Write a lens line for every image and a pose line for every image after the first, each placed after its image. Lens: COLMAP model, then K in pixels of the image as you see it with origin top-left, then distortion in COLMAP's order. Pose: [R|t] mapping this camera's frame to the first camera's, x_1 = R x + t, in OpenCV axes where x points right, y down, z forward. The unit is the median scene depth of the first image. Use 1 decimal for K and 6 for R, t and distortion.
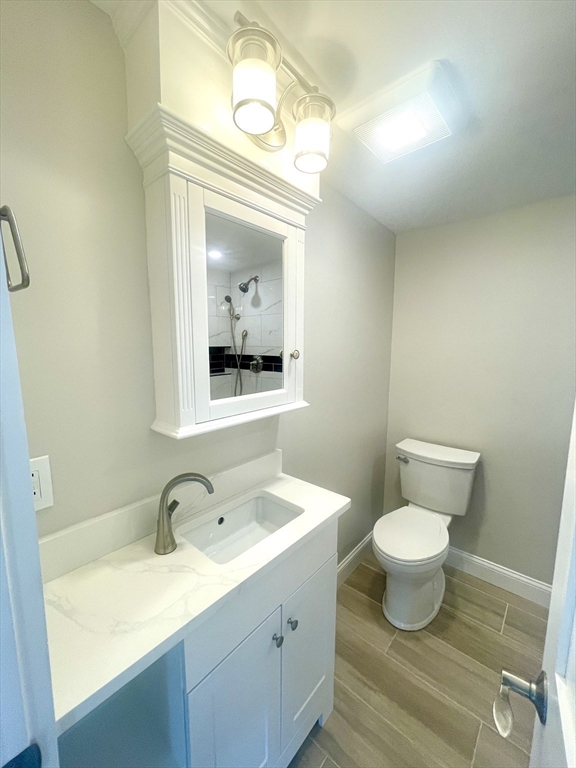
lens RADIAL K [[307.8, 0, 286.9], [0, 307.8, 382.0], [0, 0, 1]] dist [-0.002072, 0.000402]
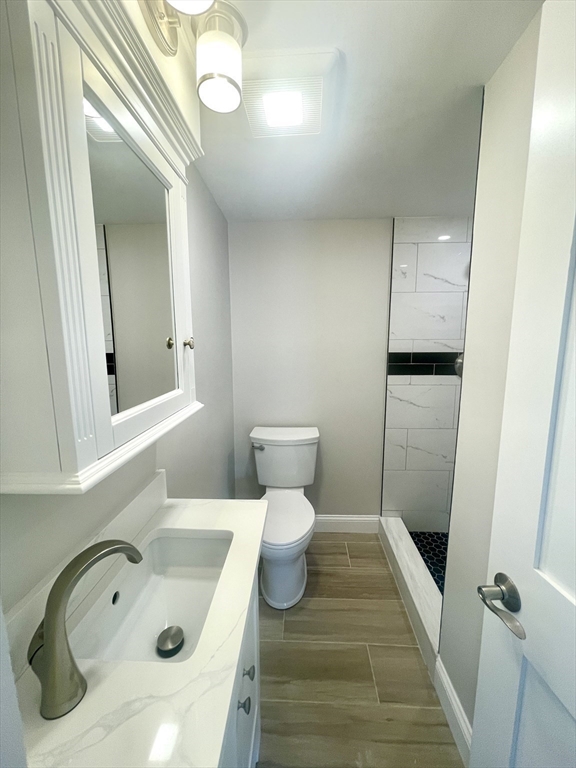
lens RADIAL K [[307.8, 0, 286.9], [0, 307.8, 382.0], [0, 0, 1]] dist [-0.002072, 0.000402]
pose [[0.783213, -0.099328, 0.613768, -0.217780], [0.091888, 0.994808, 0.043738, -0.002549], [-0.614926, 0.022141, 0.788274, 0.188731]]
